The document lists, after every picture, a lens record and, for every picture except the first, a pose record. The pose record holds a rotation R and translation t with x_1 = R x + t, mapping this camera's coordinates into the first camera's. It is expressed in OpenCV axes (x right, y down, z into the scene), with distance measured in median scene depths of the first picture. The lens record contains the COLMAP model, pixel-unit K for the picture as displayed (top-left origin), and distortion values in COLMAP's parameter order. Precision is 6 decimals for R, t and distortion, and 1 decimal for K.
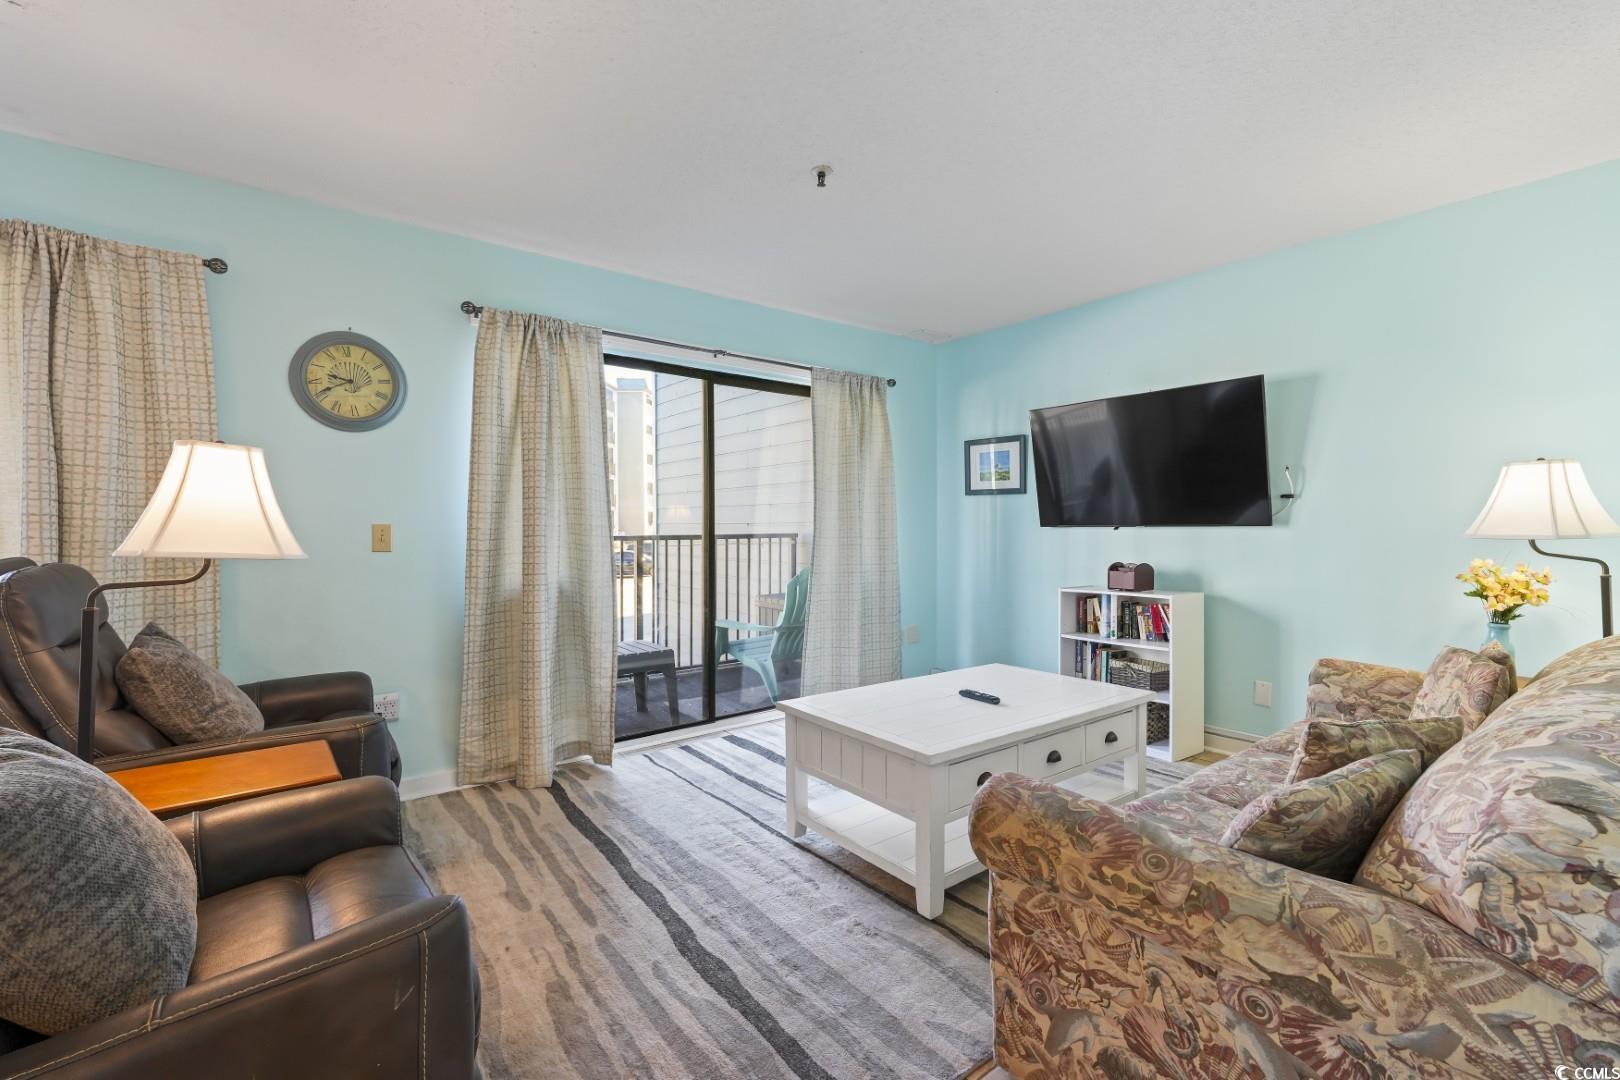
lens RADIAL K [[712.6, 0, 819.0], [0, 712.6, 538.8], [0, 0, 1]] dist [0.002060, -0.000169]
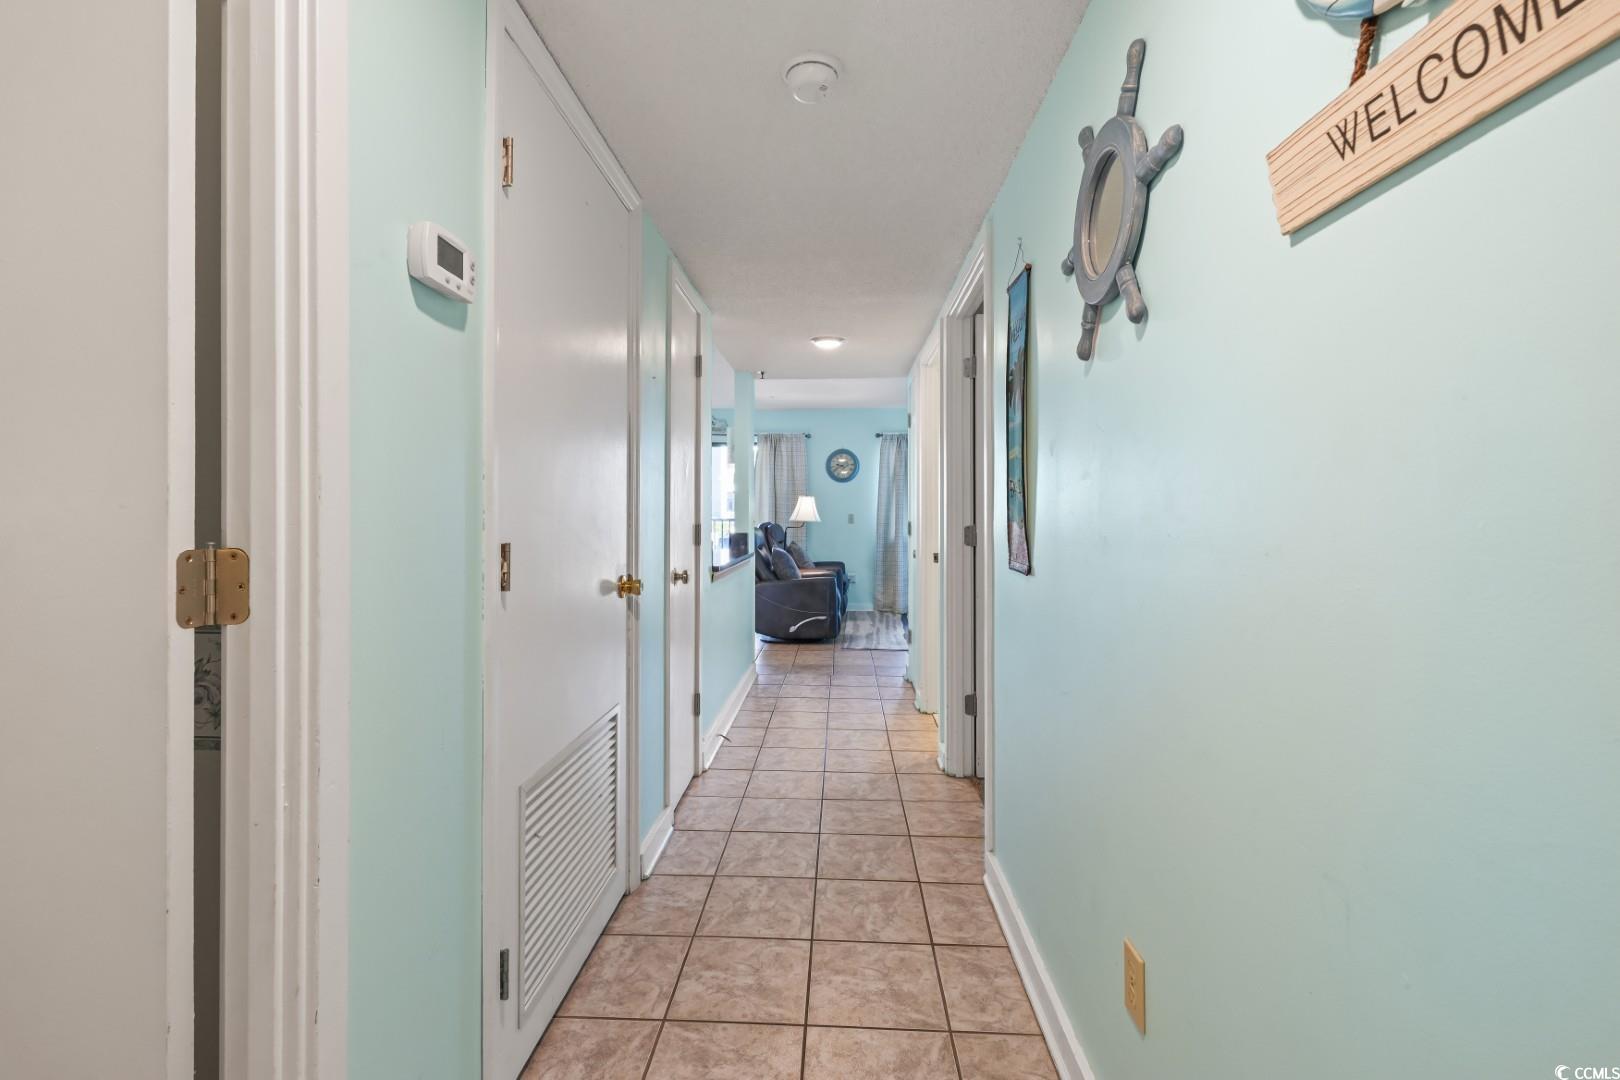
lens RADIAL K [[712.6, 0, 809.9], [0, 712.6, 531.4], [0, 0, 1]] dist [0.002060, -0.000169]
pose [[0.760836, 0.018430, -0.648683, 1.156935], [-0.012845, 0.999829, 0.013341, 0.015365], [0.648817, -0.001818, 0.760942, -1.331275]]
